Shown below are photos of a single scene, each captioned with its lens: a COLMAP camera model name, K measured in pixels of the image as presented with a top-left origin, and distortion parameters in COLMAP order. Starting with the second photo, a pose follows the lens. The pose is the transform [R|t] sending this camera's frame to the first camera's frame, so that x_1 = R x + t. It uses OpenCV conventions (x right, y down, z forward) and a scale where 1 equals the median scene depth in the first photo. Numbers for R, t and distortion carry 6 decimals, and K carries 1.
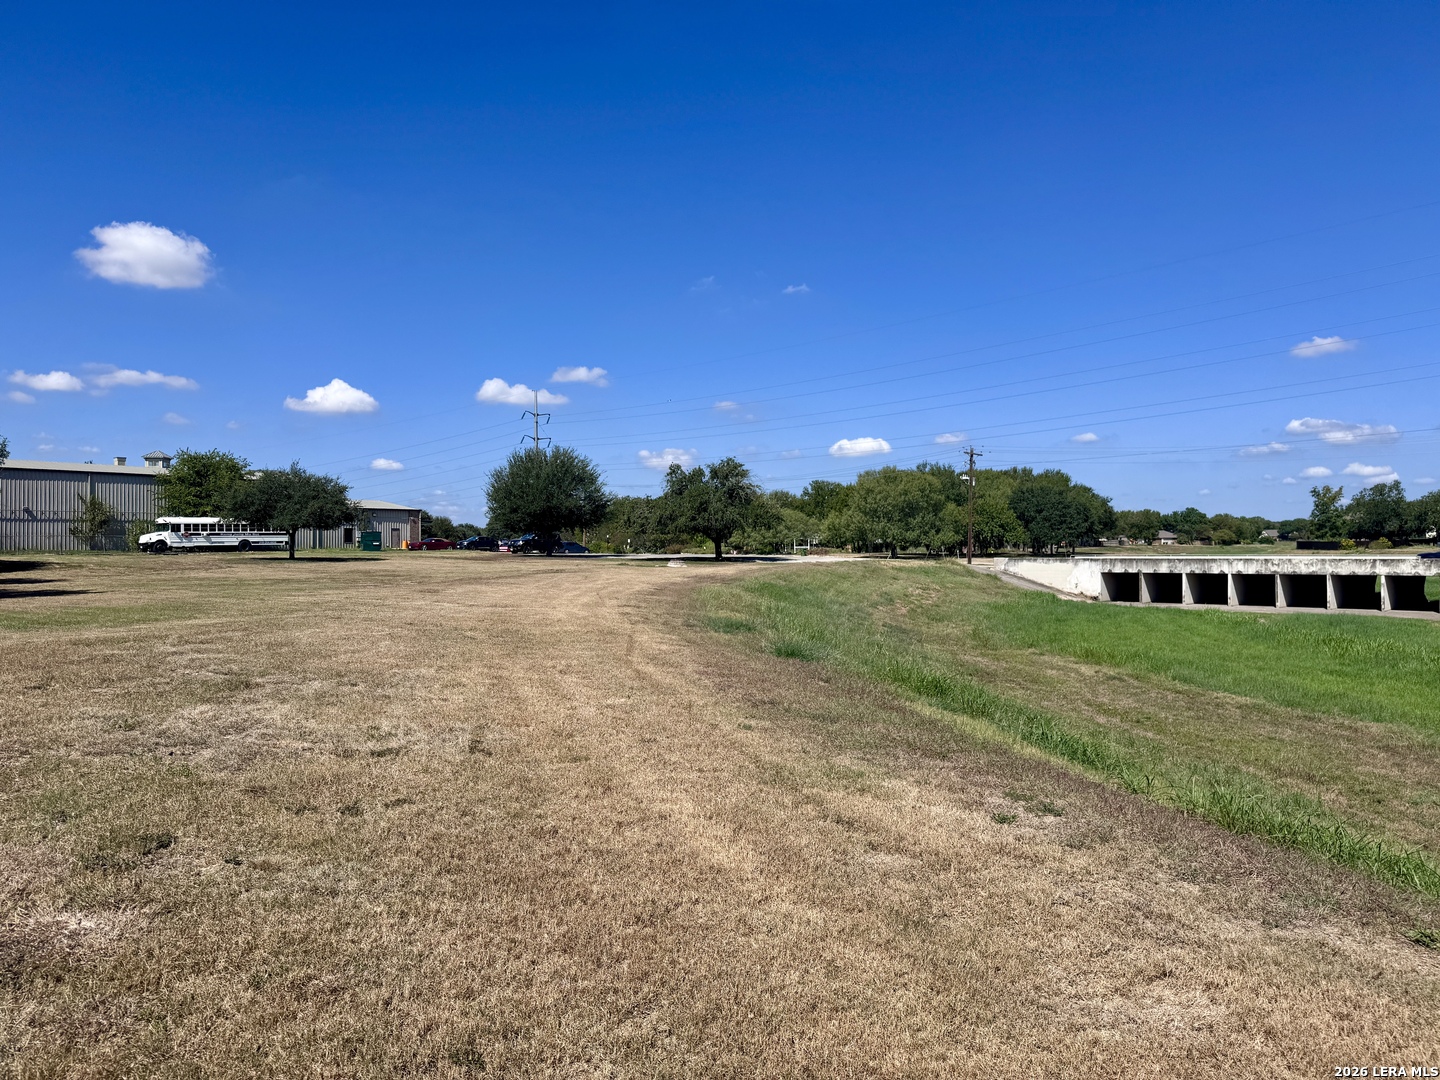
lens RADIAL K [[1011.0, 0, 697.6], [0, 1011.0, 539.3], [0, 0, 1]] dist [0.076307, -0.093813]
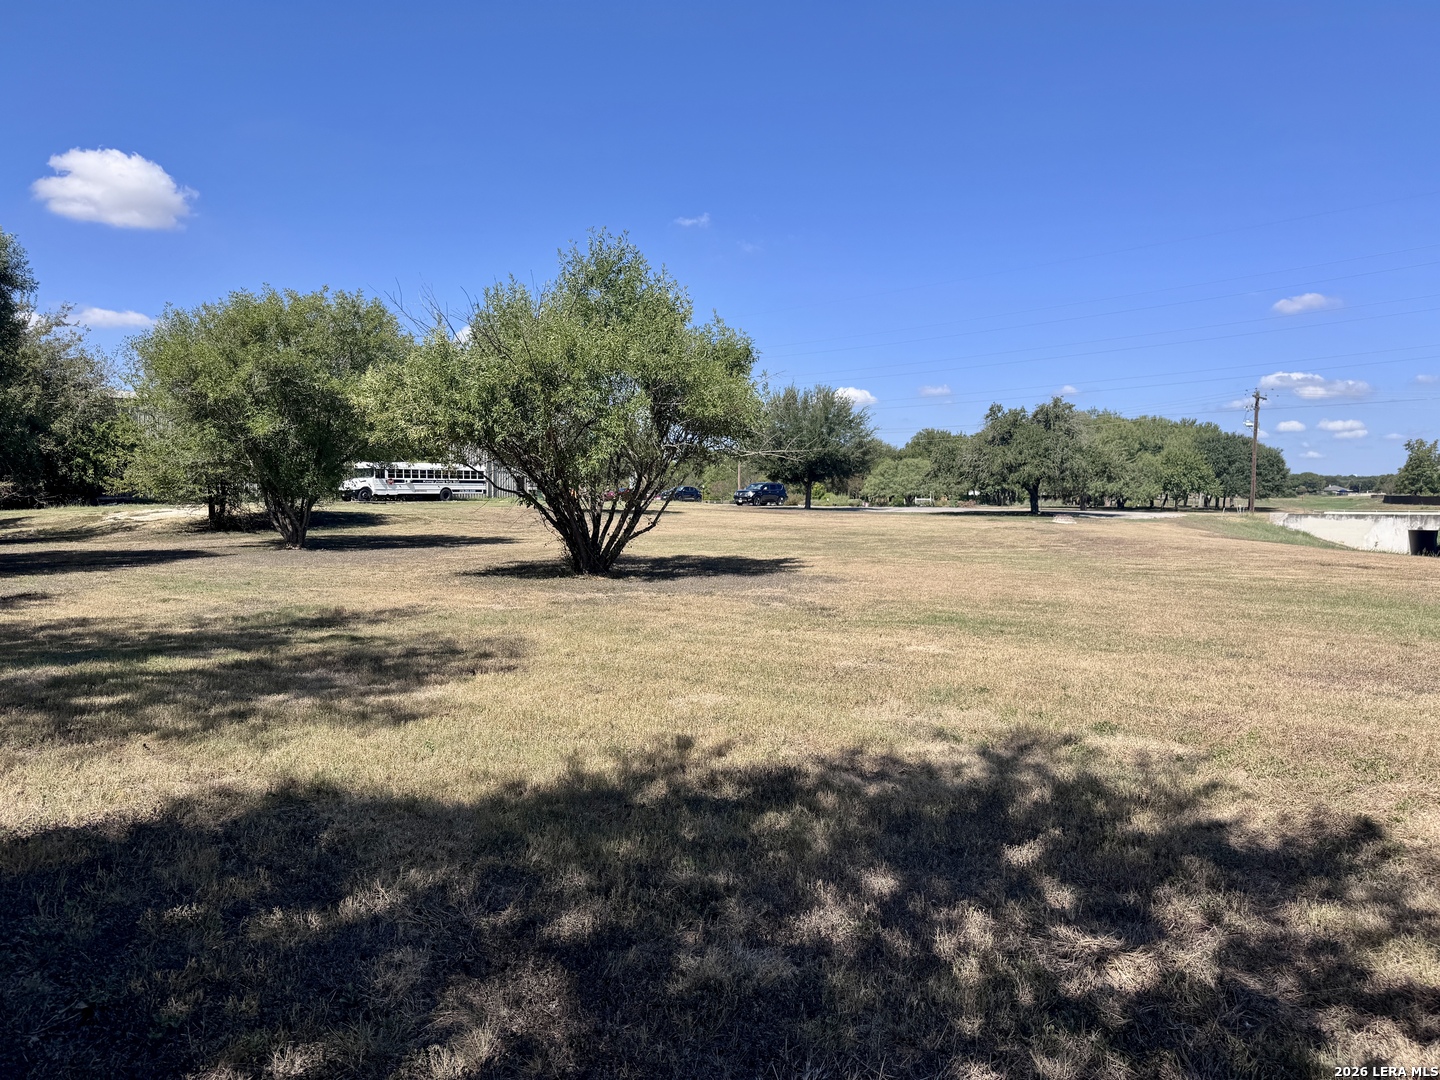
lens RADIAL K [[1011.0, 0, 720.5], [0, 1011.0, 521.9], [0, 0, 1]] dist [0.076307, -0.093813]
pose [[0.998794, 0.005181, 0.048817, -0.247799], [-0.006763, 0.999455, 0.032307, 0.000048], [-0.048623, -0.032598, 0.998285, 0.105961]]
